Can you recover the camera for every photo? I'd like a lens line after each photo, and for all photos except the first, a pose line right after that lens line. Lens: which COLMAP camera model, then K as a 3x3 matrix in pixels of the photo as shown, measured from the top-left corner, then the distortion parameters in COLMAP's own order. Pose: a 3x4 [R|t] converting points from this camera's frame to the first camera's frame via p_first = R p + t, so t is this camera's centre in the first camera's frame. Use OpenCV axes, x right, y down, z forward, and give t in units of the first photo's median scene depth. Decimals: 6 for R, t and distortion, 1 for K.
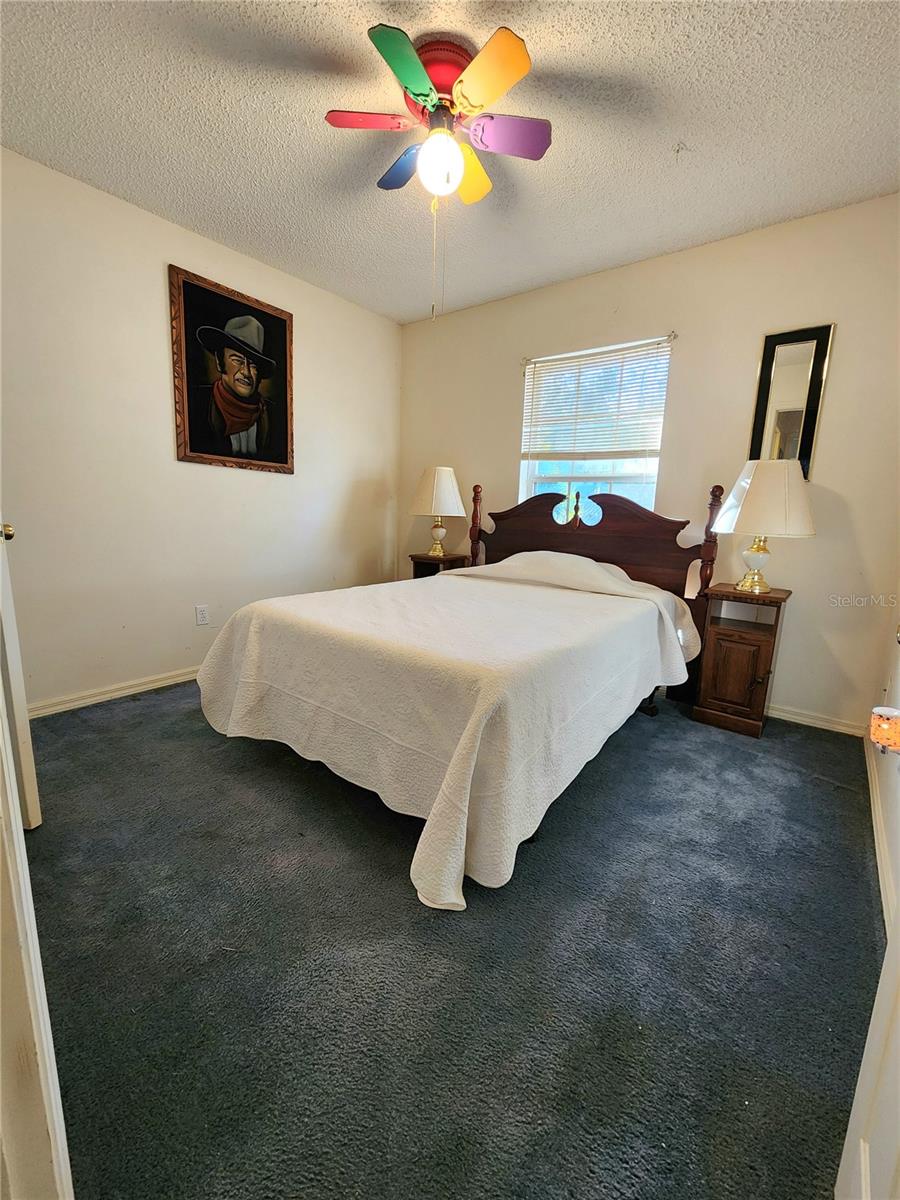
lens RADIAL K [[490.5, 0, 454.7], [0, 490.5, 601.4], [0, 0, 1]] dist [-0.000634, -0.000814]
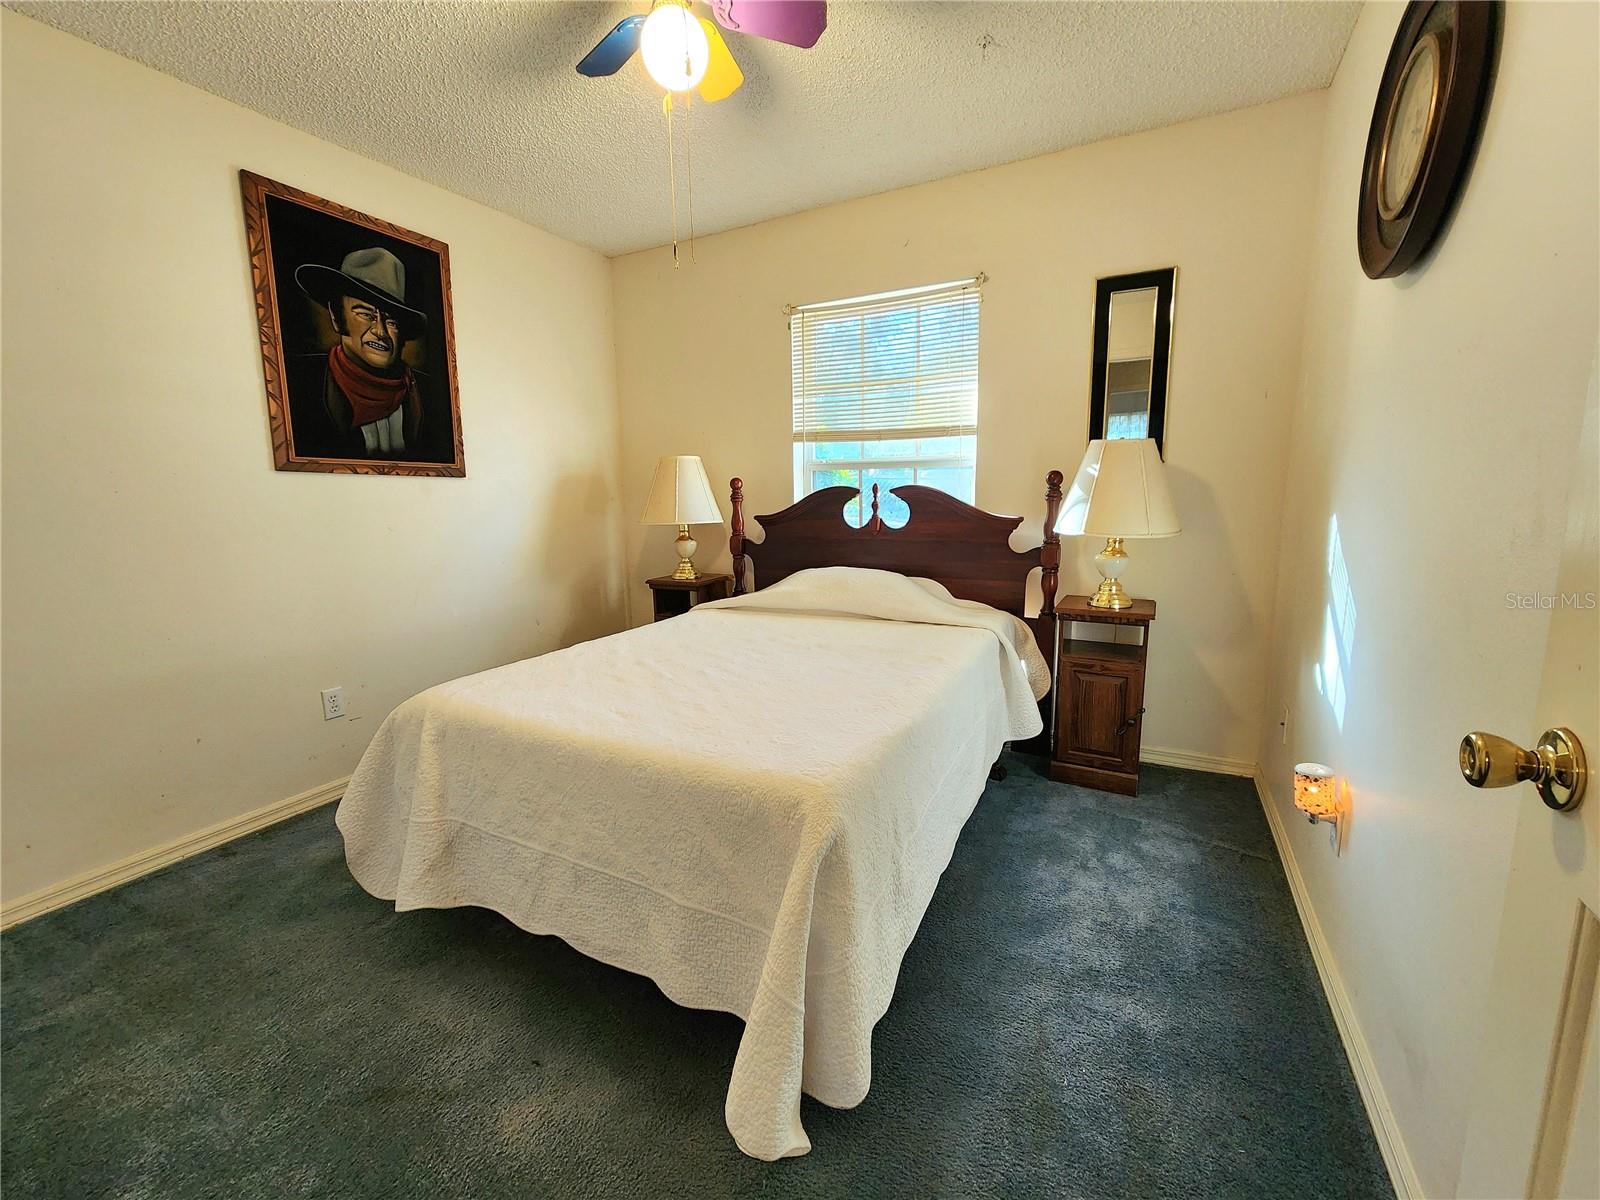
lens RADIAL K [[654.0, 0, 798.6], [0, 654.0, 595.0], [0, 0, 1]] dist [-0.000634, -0.000814]
pose [[0.984454, -0.076306, 0.158202, -0.045770], [0.079797, 0.996685, -0.015826, -0.068273], [-0.156470, 0.028204, 0.987280, 0.061332]]
